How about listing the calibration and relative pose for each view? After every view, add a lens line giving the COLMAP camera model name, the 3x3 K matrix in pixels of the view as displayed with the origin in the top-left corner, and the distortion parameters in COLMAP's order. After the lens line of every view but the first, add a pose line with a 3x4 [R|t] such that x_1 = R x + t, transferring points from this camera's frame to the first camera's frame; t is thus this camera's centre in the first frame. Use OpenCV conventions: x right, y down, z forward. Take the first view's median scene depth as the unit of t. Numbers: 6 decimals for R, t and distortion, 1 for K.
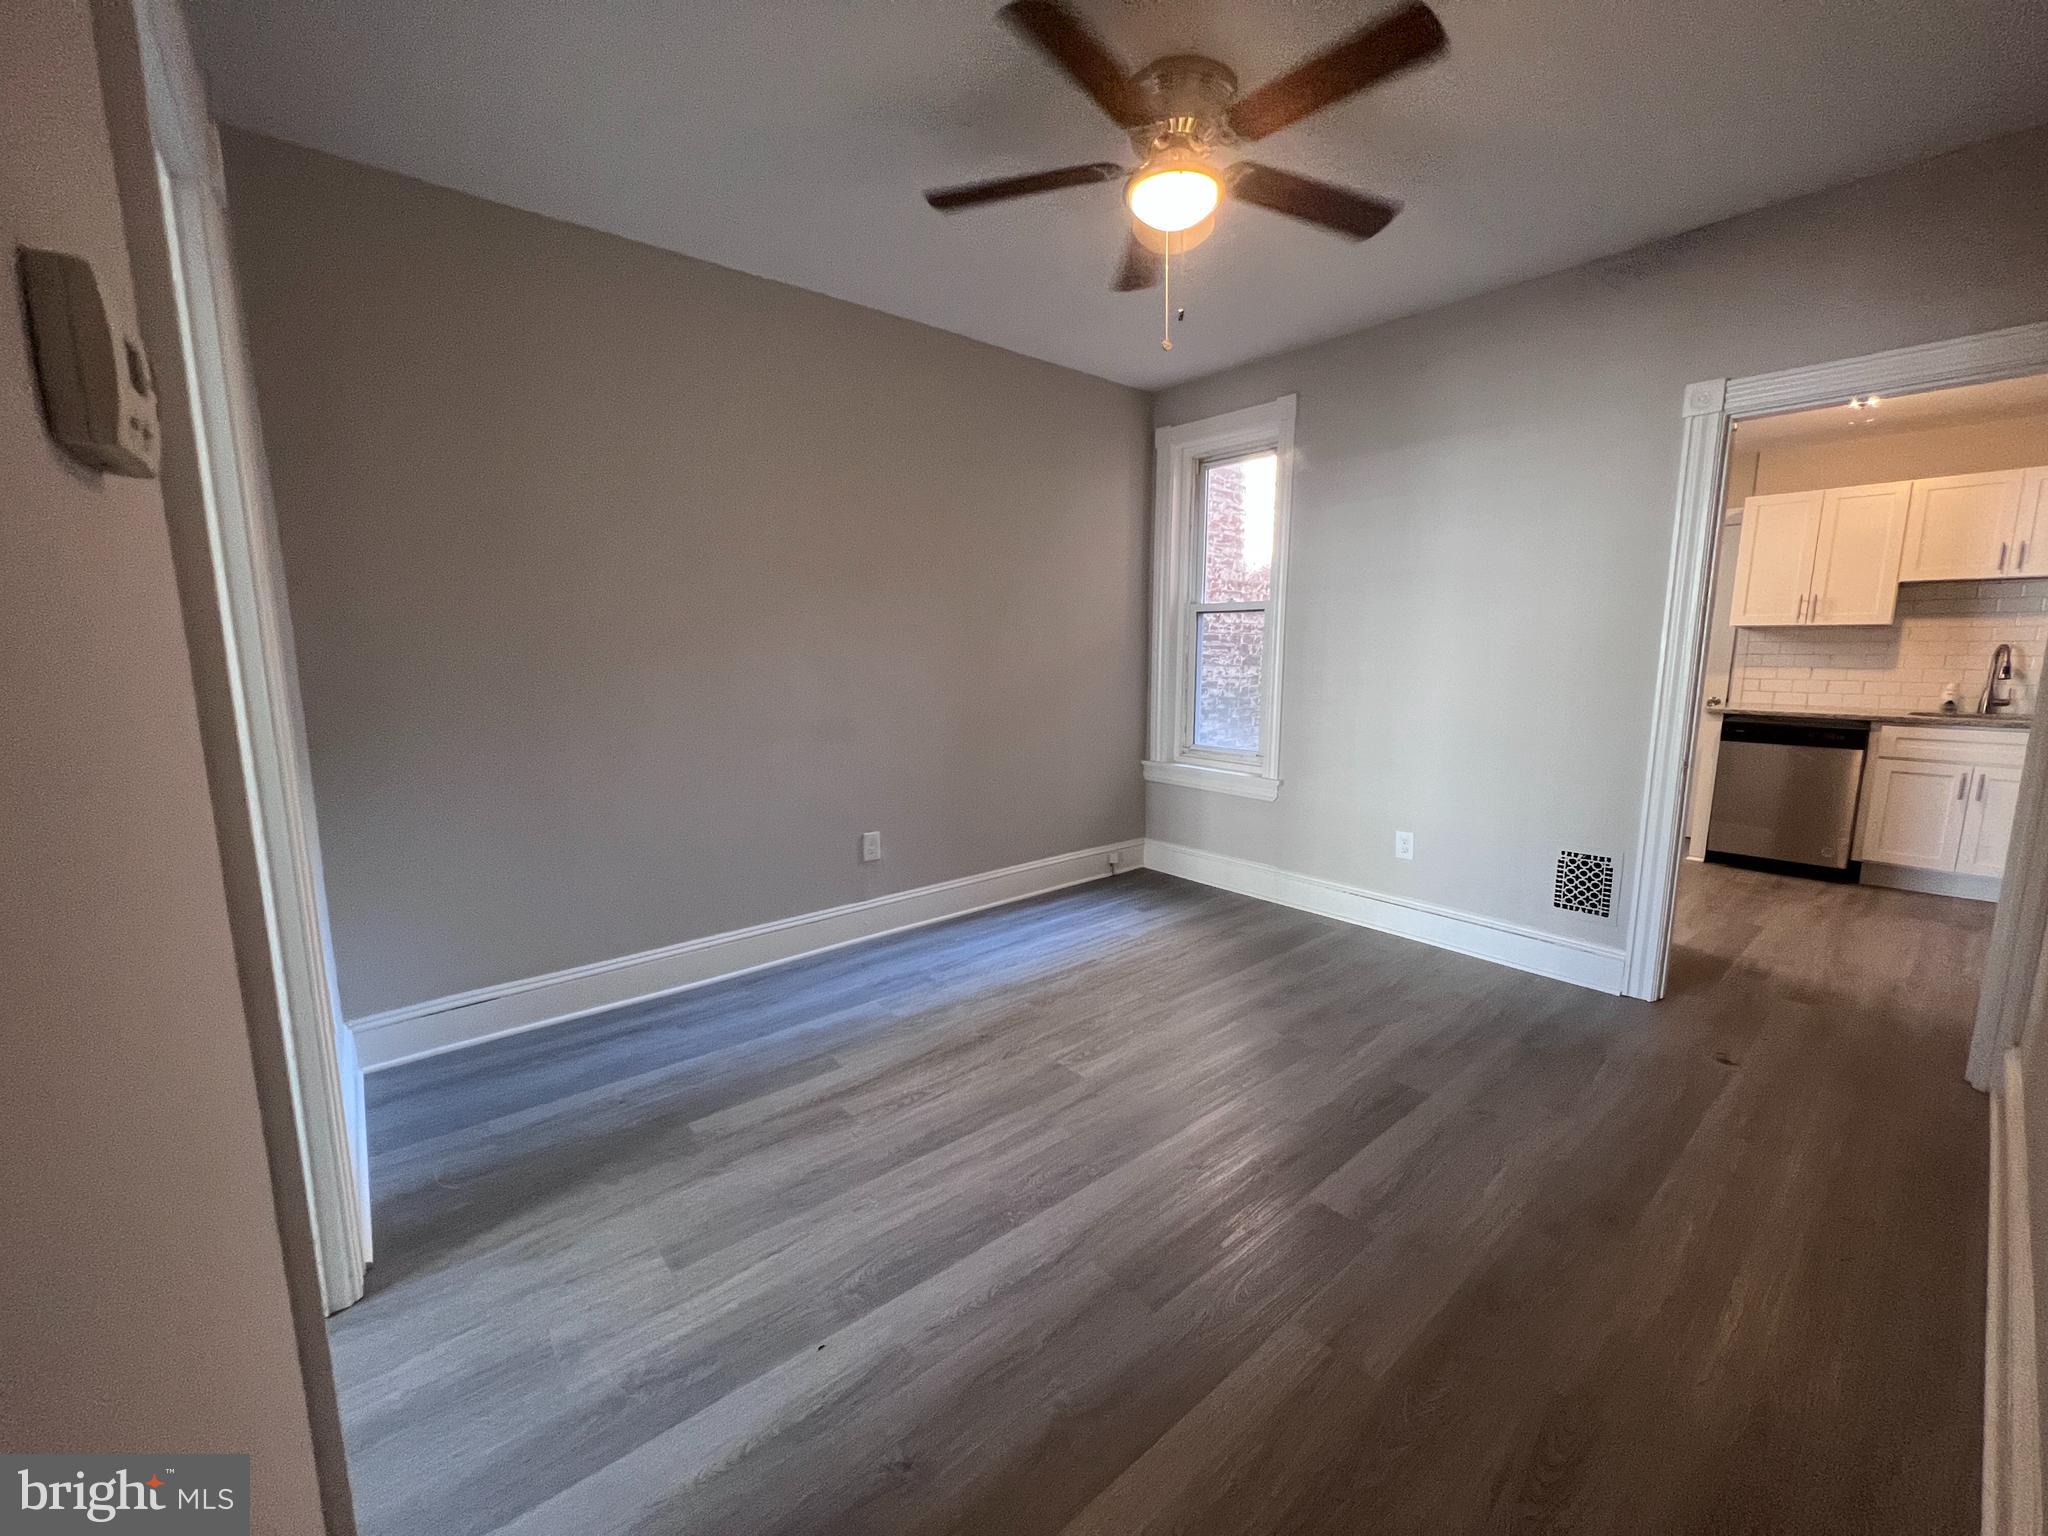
lens RADIAL K [[824.1, 0, 1023.9], [0, 824.1, 768.3], [0, 0, 1]] dist [-0.003633, 0.001536]
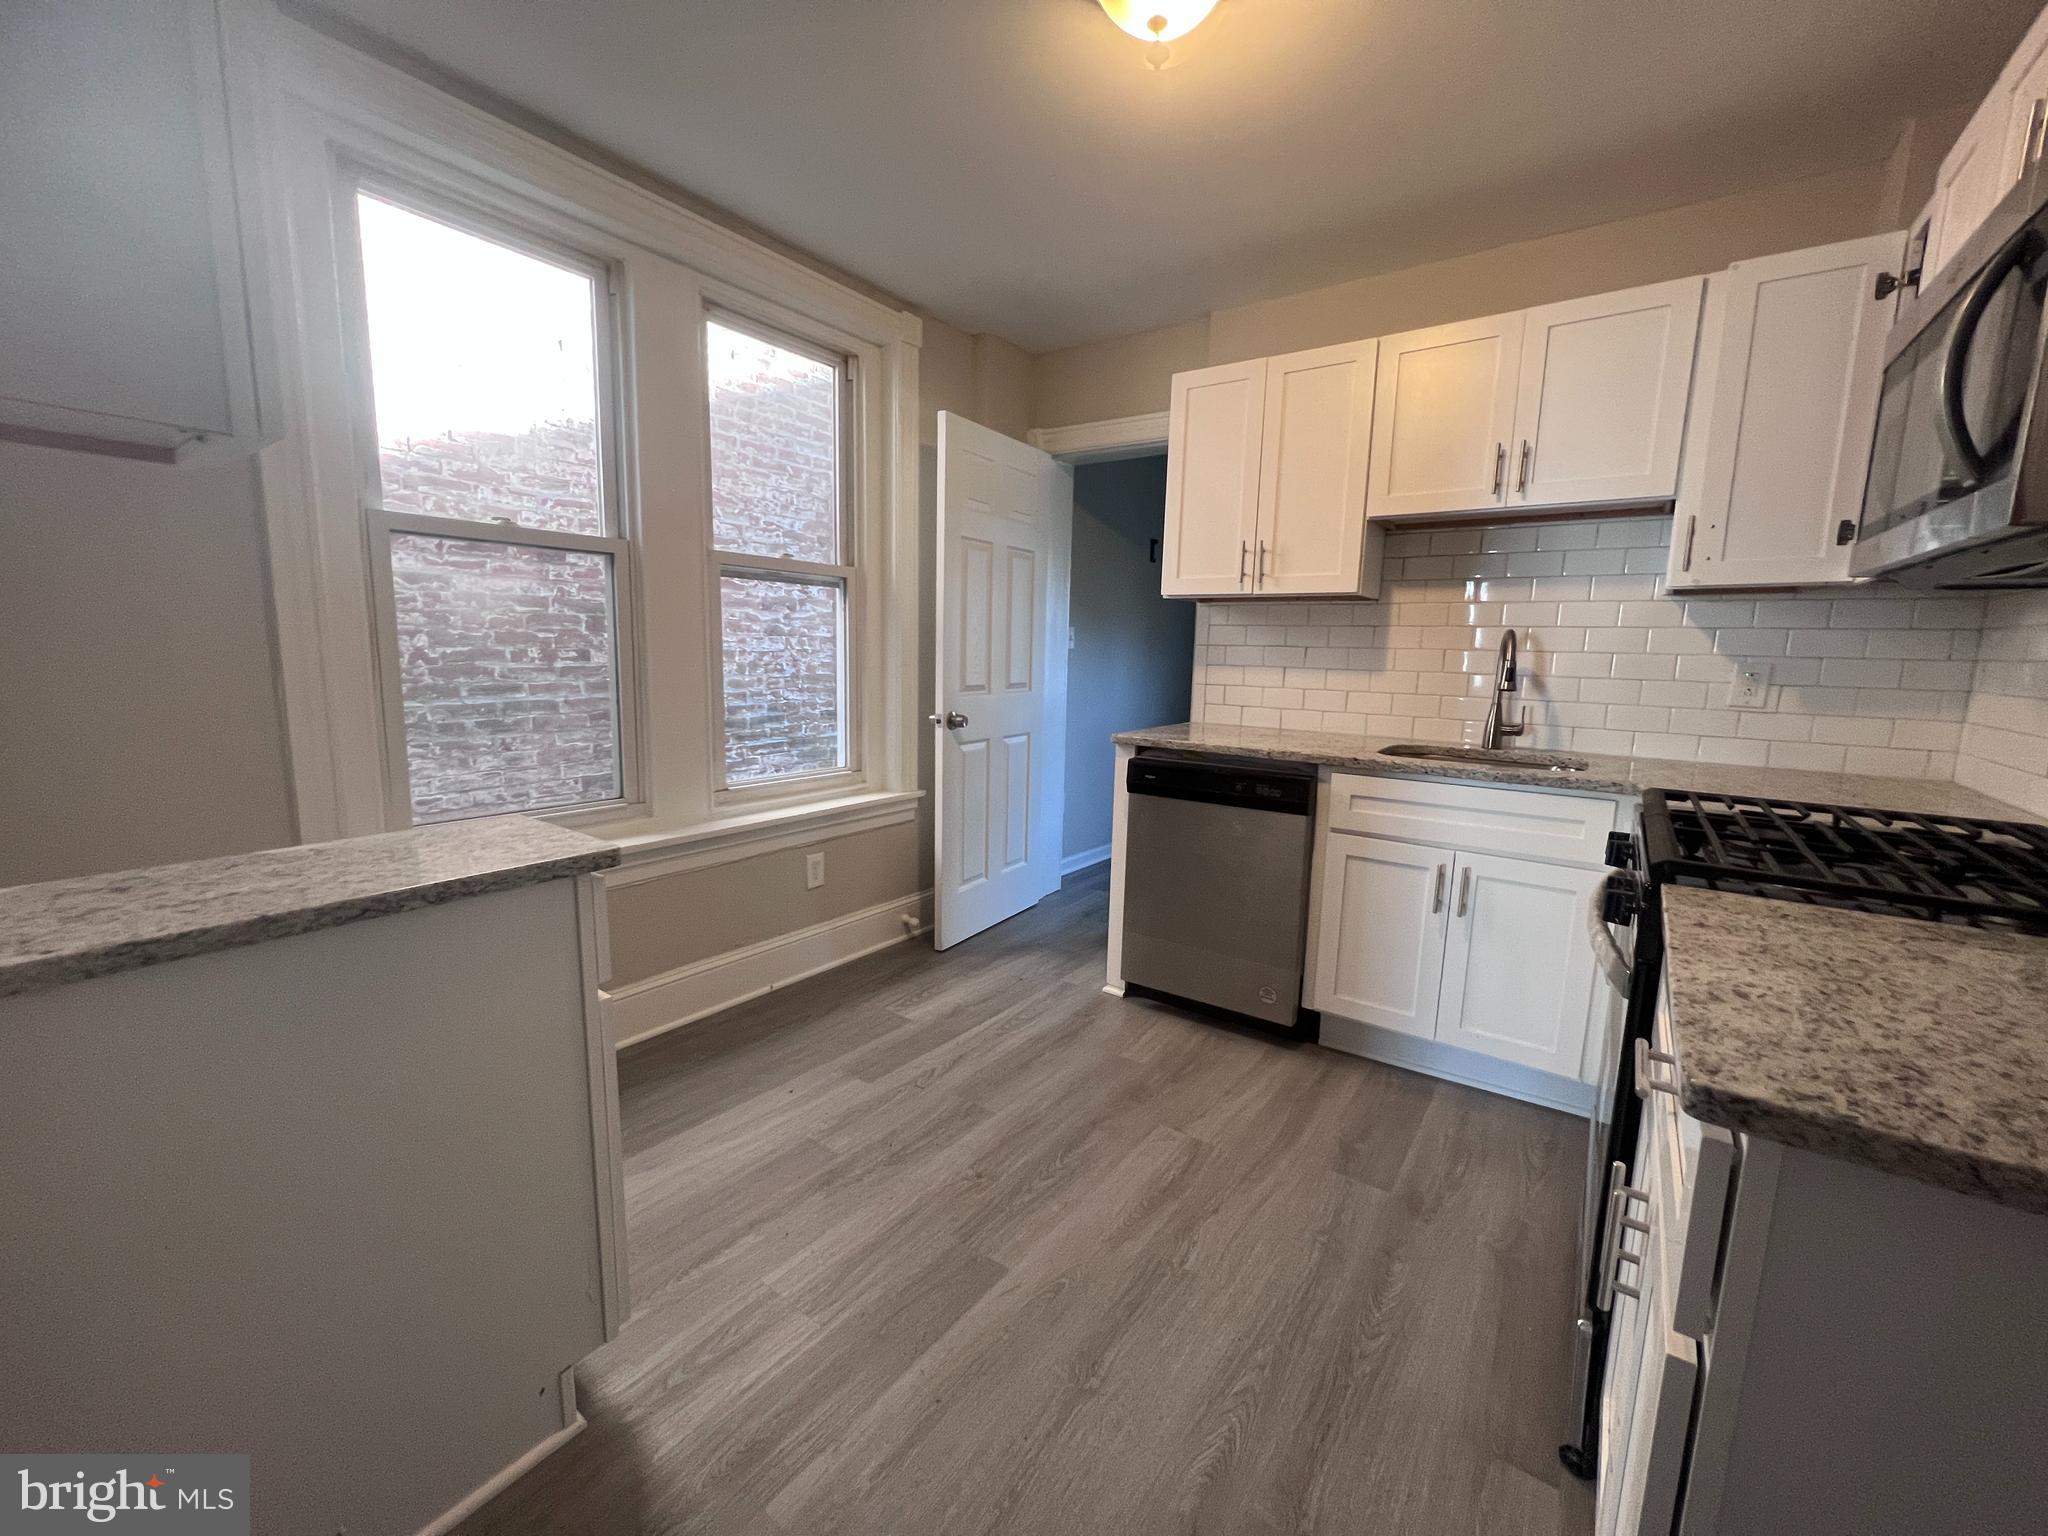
lens RADIAL K [[824.1, 0, 1023.0], [0, 824.1, 770.8], [0, 0, 1]] dist [-0.003633, 0.001536]
pose [[0.972177, -0.013437, 0.233862, 0.883142], [0.012763, 0.999909, 0.004394, -0.071697], [-0.233900, -0.001287, 0.972260, 0.633783]]
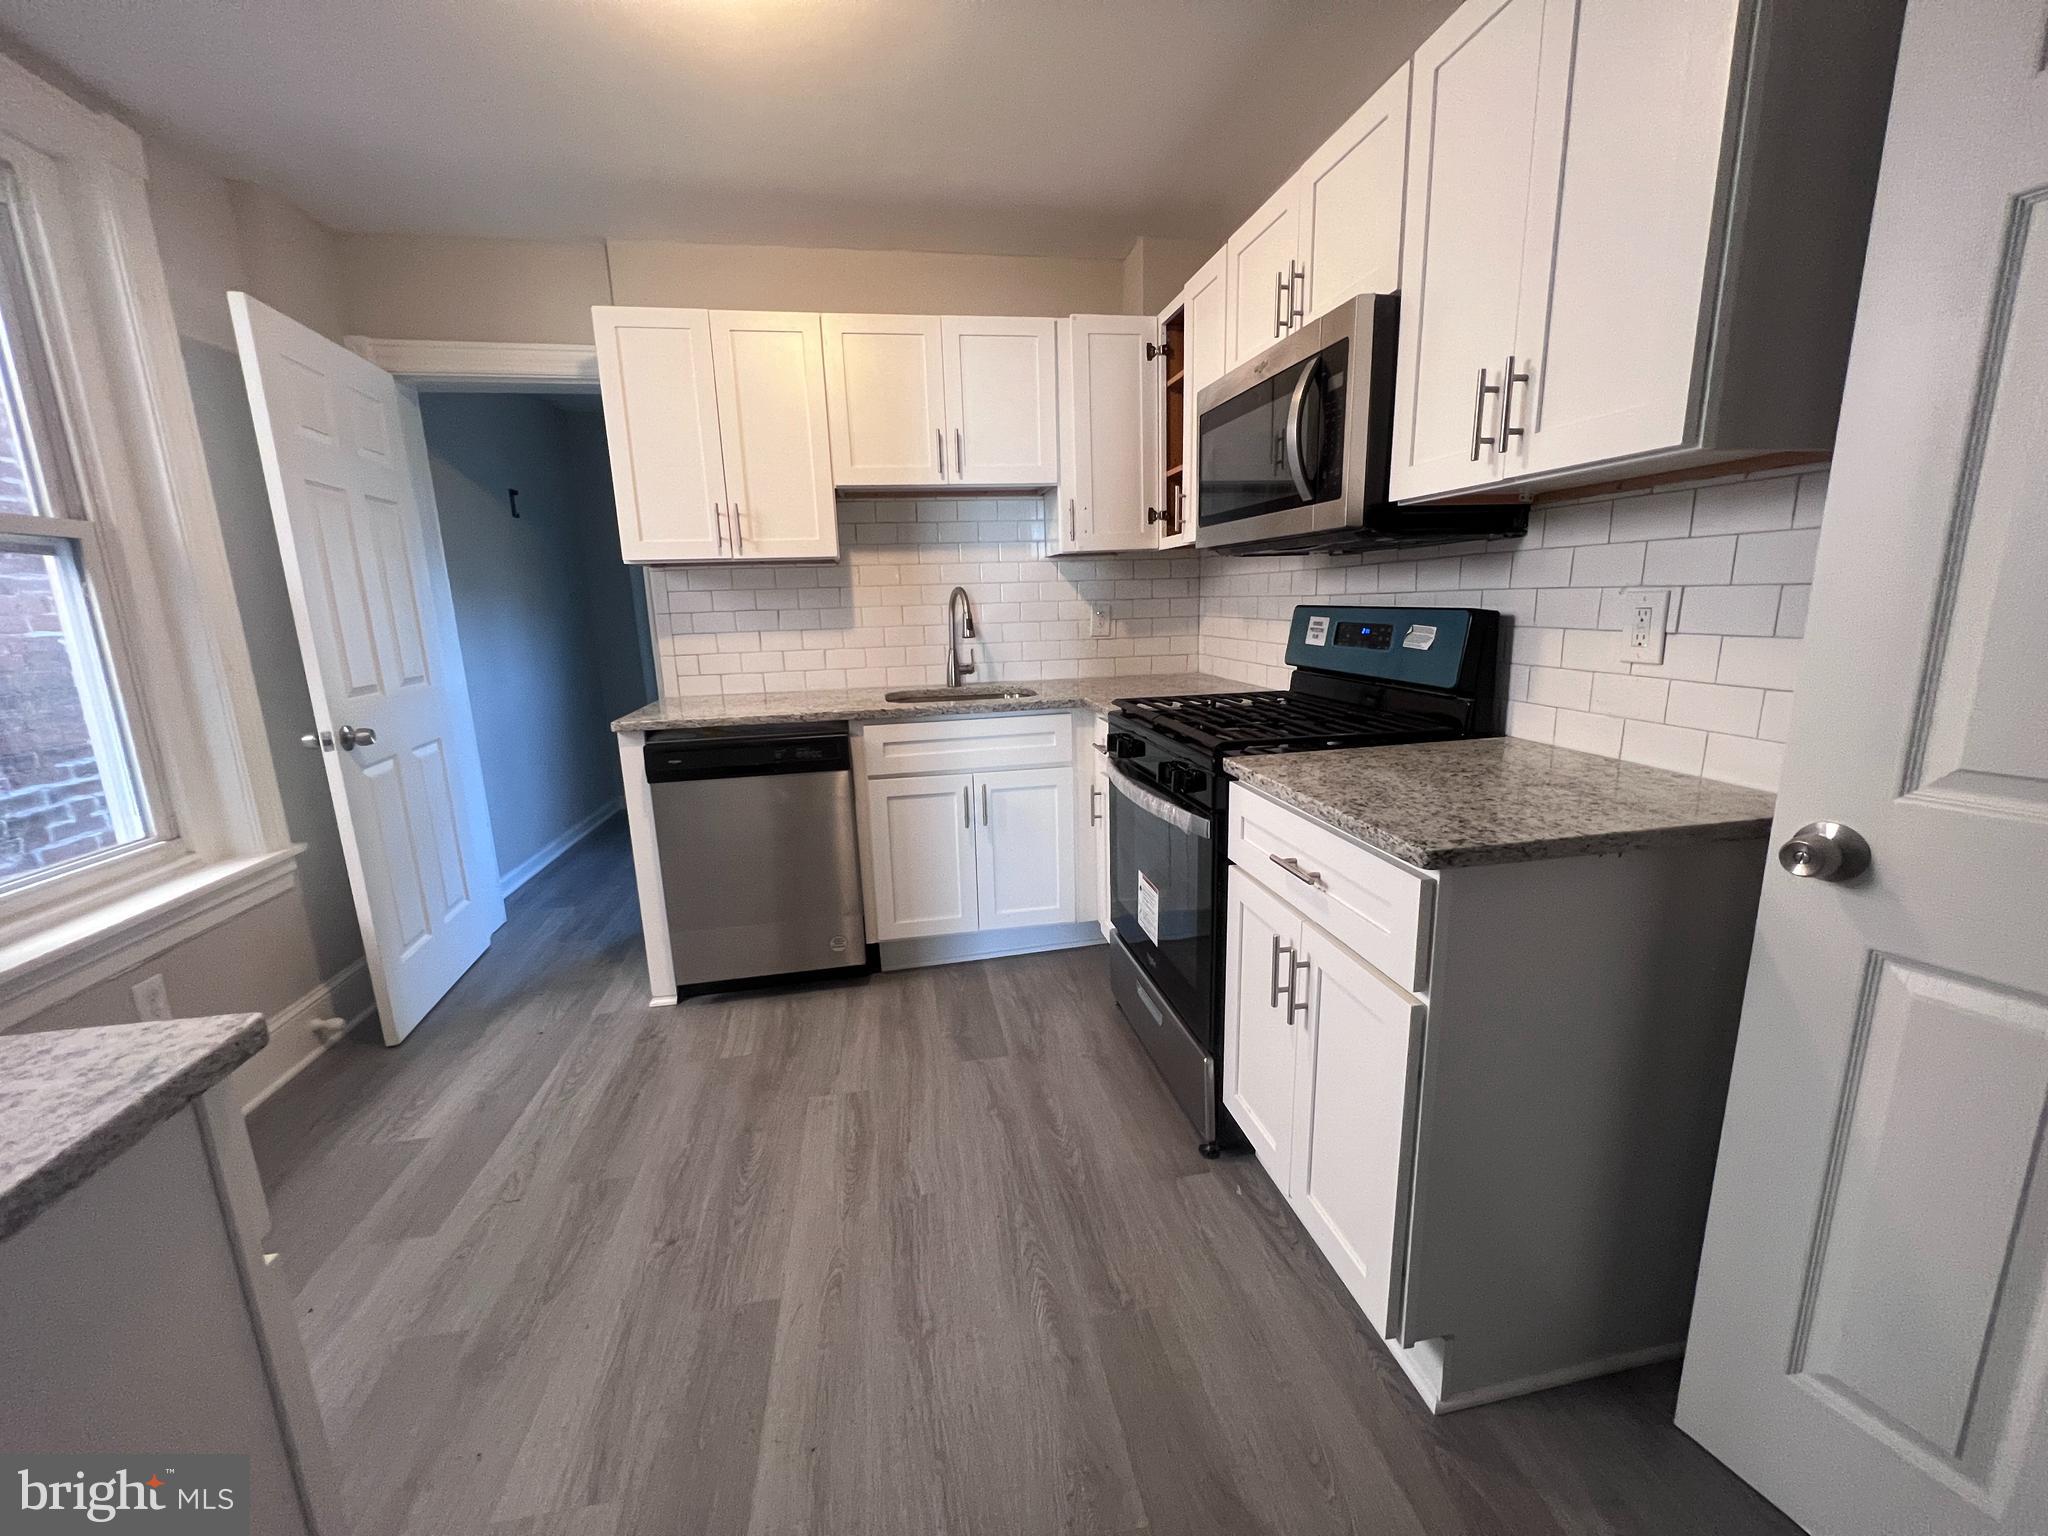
lens RADIAL K [[824.1, 0, 1022.5], [0, 824.1, 772.7], [0, 0, 1]] dist [-0.003633, 0.001536]
pose [[0.502457, -0.194437, 0.842456, 0.732074], [0.160046, 0.978462, 0.130372, -0.096418], [-0.849660, 0.069326, 0.522754, 0.731539]]
